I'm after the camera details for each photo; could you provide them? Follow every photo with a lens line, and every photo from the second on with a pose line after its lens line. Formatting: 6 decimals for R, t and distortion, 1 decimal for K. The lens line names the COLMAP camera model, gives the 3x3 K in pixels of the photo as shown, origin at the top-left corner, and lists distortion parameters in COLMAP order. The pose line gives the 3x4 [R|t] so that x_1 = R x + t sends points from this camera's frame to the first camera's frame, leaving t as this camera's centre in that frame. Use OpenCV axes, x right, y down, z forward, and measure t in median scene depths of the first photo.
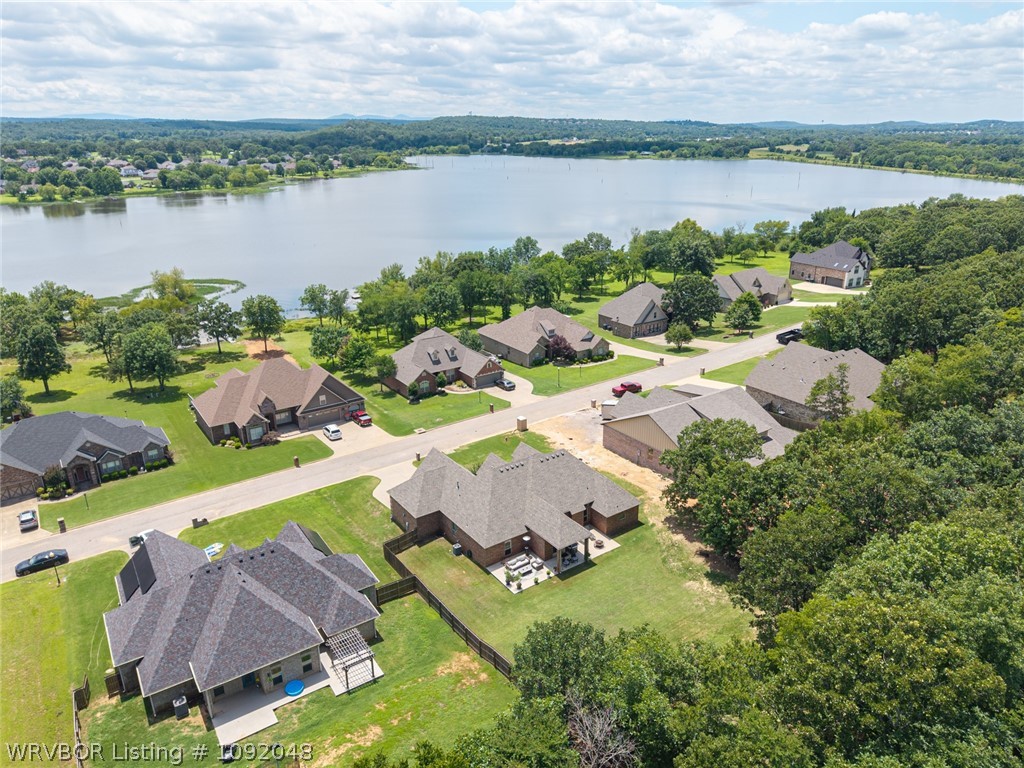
lens RADIAL K [[689.8, 0, 516.0], [0, 689.8, 381.6], [0, 0, 1]] dist [0.017394, -0.001997]
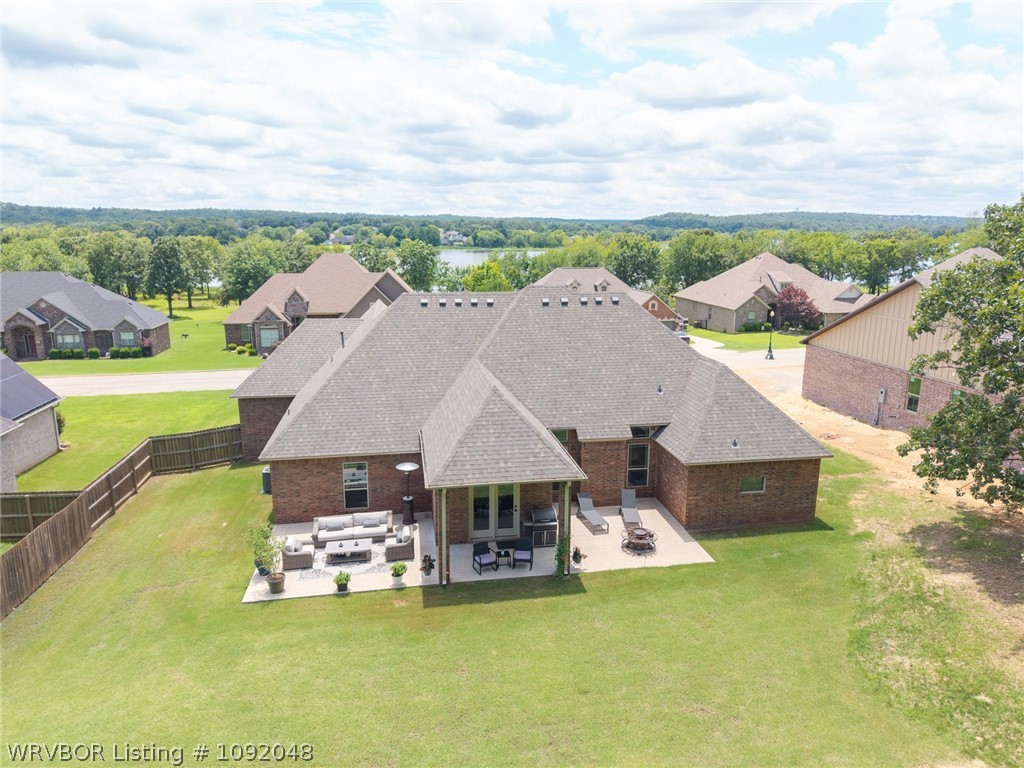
lens RADIAL K [[689.8, 0, 507.9], [0, 689.8, 385.4], [0, 0, 1]] dist [0.017394, -0.001997]
pose [[0.901285, 0.107883, -0.419579, 0.178381], [-0.156170, 0.984289, -0.082382, 0.192291], [0.404099, 0.139775, 0.903973, 0.658699]]
